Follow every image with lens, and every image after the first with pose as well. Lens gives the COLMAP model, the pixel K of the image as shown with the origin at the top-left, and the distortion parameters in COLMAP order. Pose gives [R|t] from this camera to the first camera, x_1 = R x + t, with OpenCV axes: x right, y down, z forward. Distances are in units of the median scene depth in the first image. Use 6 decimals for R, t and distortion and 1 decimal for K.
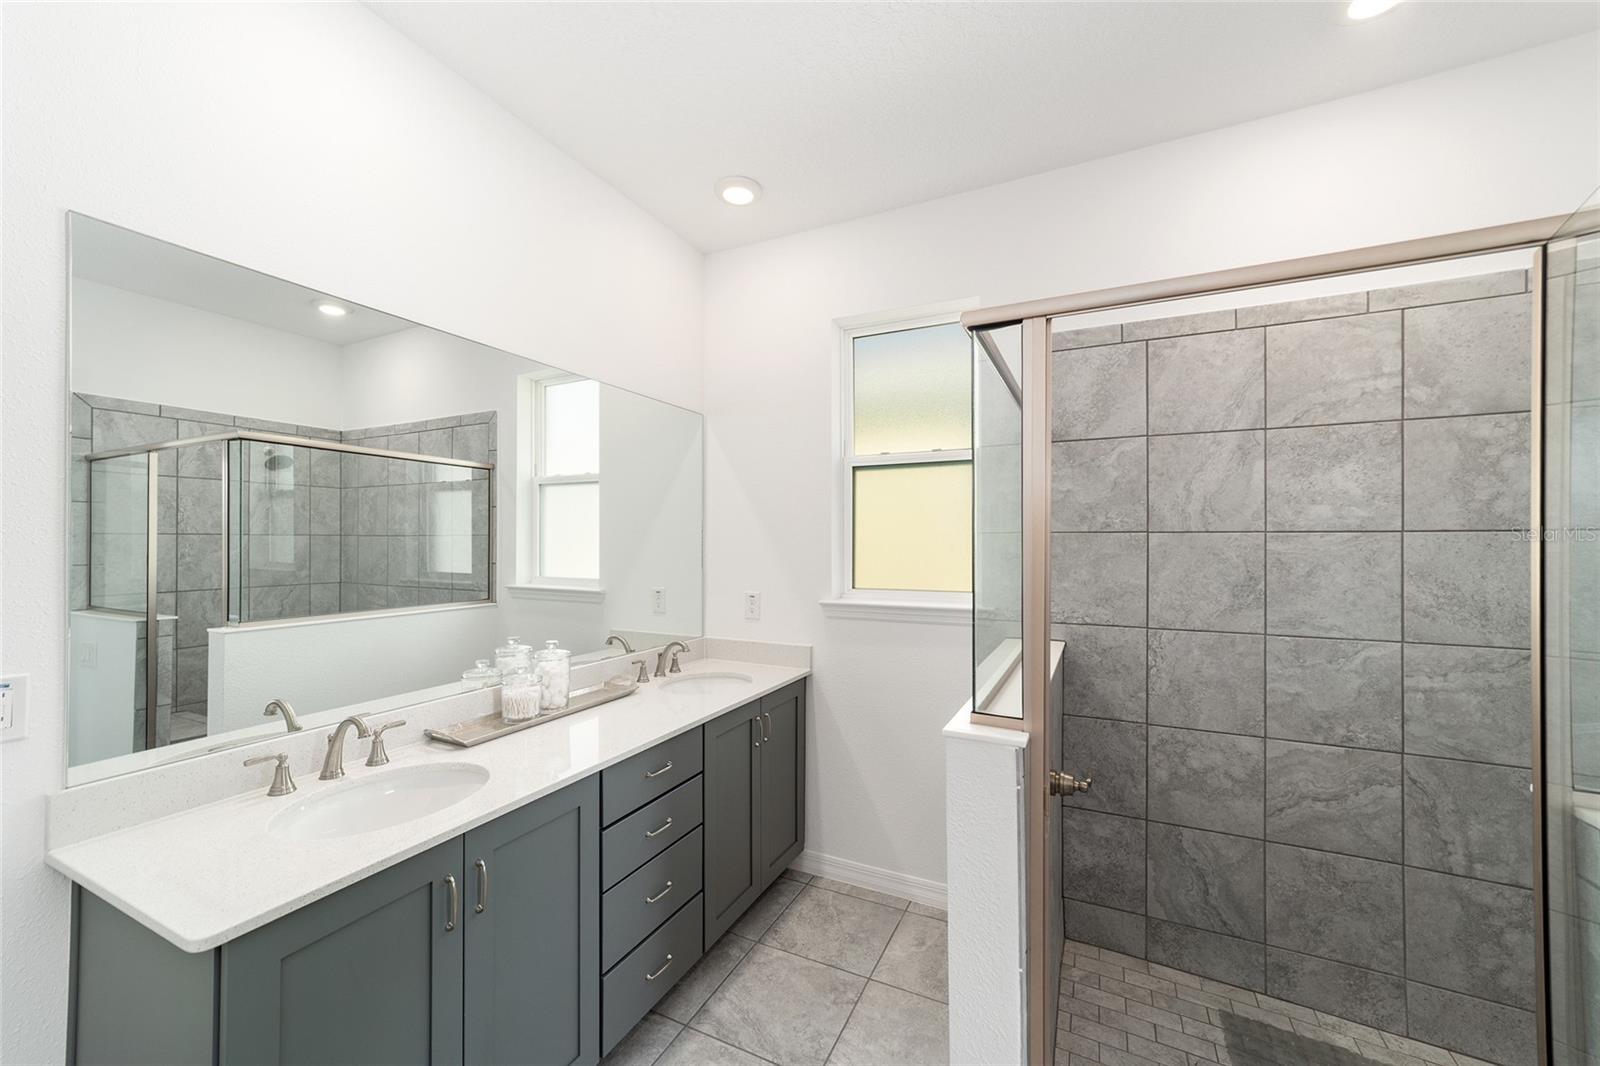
lens RADIAL K [[615.9, 0, 797.9], [0, 615.9, 538.8], [0, 0, 1]] dist [-0.011546, 0.005924]
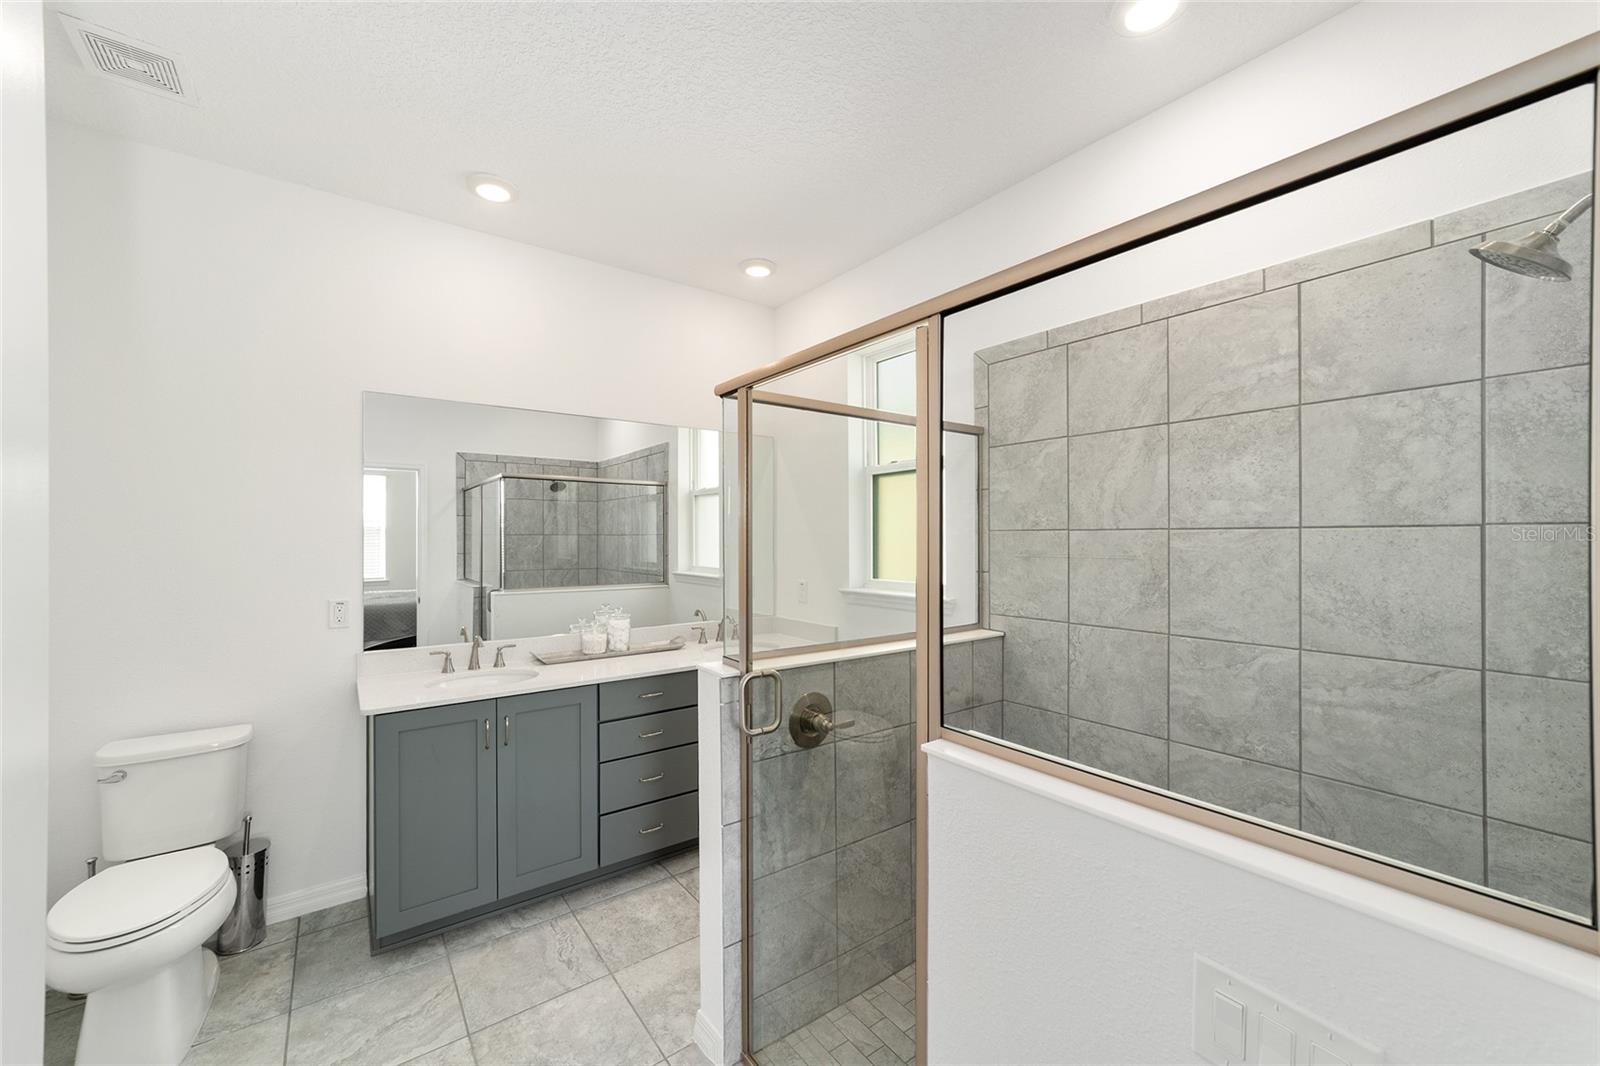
lens RADIAL K [[615.9, 0, 785.6], [0, 615.9, 534.6], [0, 0, 1]] dist [-0.011546, 0.005924]
pose [[0.887733, -0.004577, -0.460335, 0.657405], [0.003284, 0.999988, -0.003609, -0.000727], [0.460346, 0.001692, 0.887738, -0.143845]]
